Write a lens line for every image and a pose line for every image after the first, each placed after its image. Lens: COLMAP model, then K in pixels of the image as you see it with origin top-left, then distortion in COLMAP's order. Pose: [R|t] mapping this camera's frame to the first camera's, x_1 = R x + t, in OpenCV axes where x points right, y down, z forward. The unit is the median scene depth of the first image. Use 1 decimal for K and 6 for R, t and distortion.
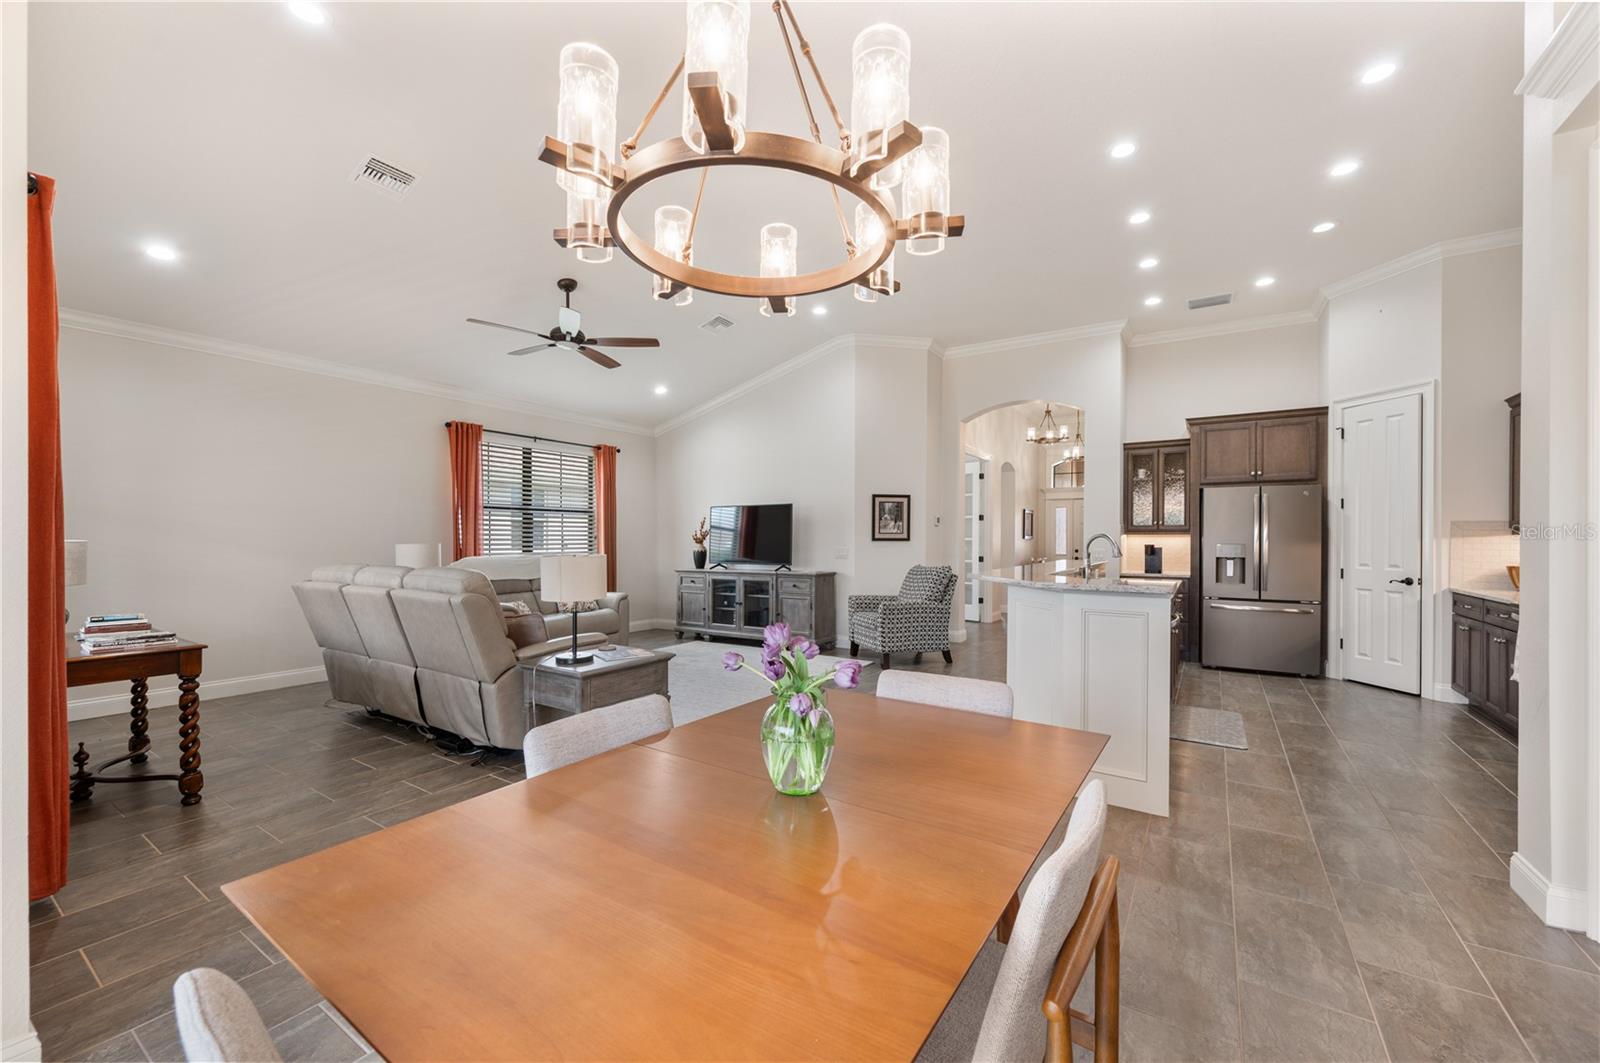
lens RADIAL K [[631.3, 0, 796.5], [0, 631.3, 538.6], [0, 0, 1]] dist [-0.001595, -0.000374]
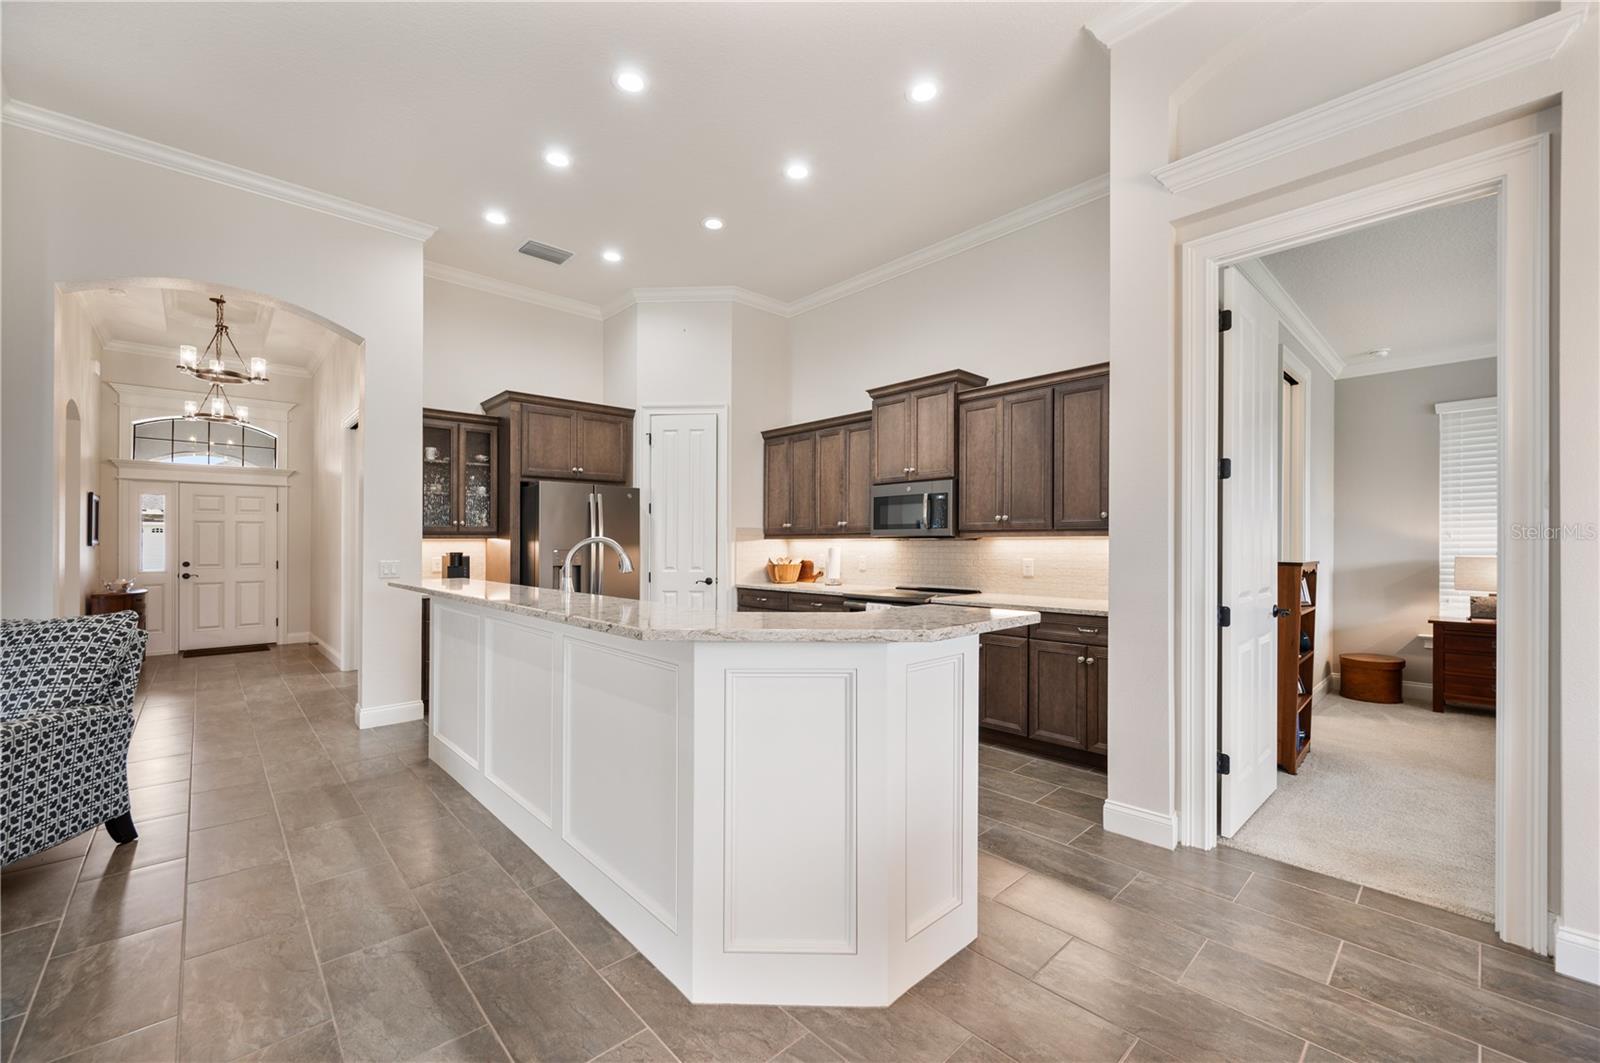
lens RADIAL K [[643.9, 0, 806.5], [0, 643.9, 538.6], [0, 0, 1]] dist [0.000452, -0.000082]
pose [[0.230994, 0.002070, 0.972953, -0.067285], [0.005334, 0.999980, -0.003393, -0.001779], [-0.972941, 0.005973, 0.230978, 0.432089]]
